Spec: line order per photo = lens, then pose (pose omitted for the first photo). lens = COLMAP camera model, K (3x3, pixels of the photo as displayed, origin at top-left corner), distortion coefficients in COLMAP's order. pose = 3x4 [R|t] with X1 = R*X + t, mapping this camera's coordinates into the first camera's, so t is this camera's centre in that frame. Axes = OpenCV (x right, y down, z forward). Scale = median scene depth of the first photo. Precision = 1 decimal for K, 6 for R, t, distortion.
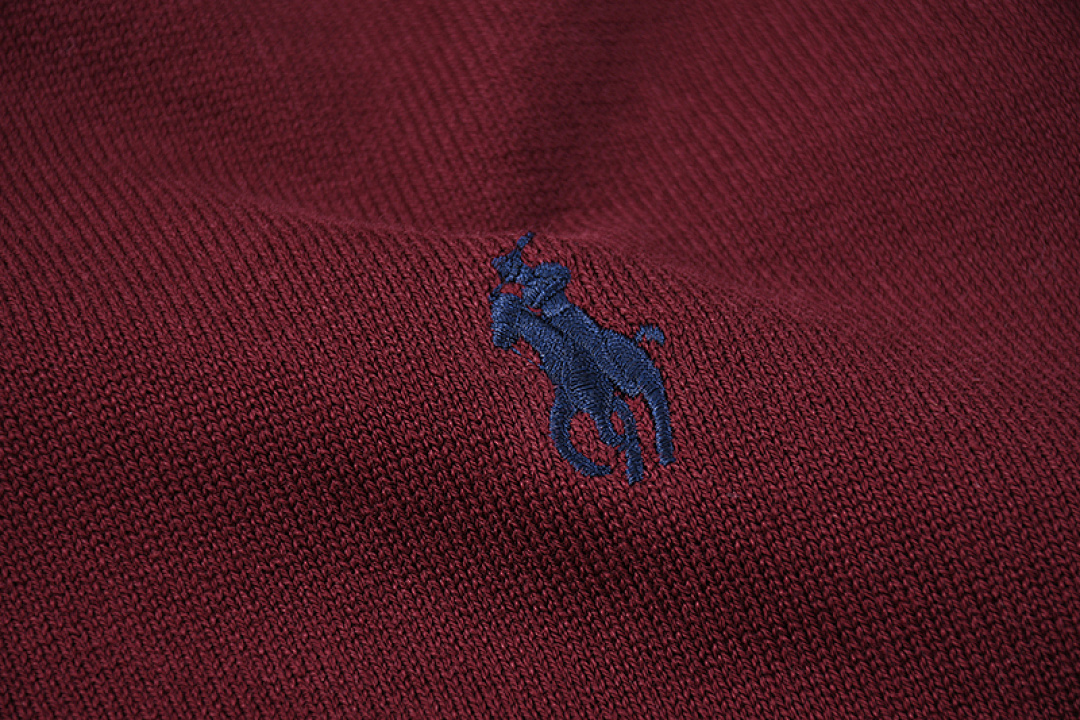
lens RADIAL K [[6587.7, 0, 539.5], [0, 6587.7, 359.7], [0, 0, 1]] dist [-0.574283, 0.000000]
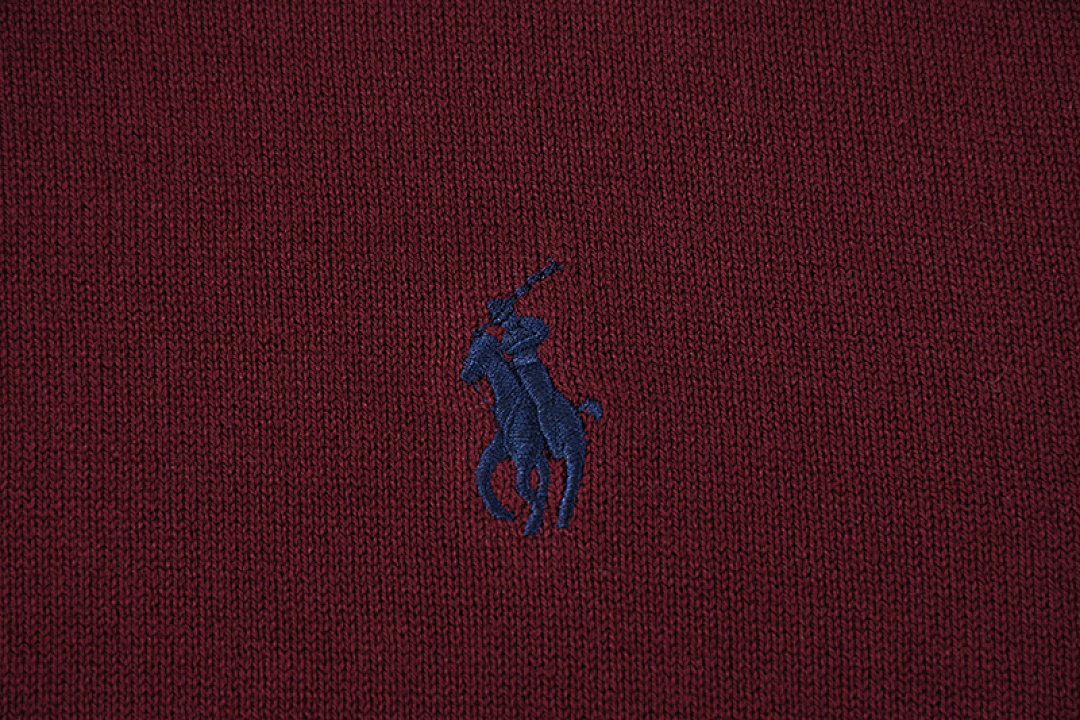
lens RADIAL K [[6587.7, 0, 540.5], [0, 6587.7, 360.6], [0, 0, 1]] dist [-0.574283, 0.000000]
pose [[0.935074, 0.354449, 0.001691, 0.003388], [-0.354331, 0.934616, 0.030690, -0.046547], [0.009298, -0.029296, 0.999528, -0.174472]]
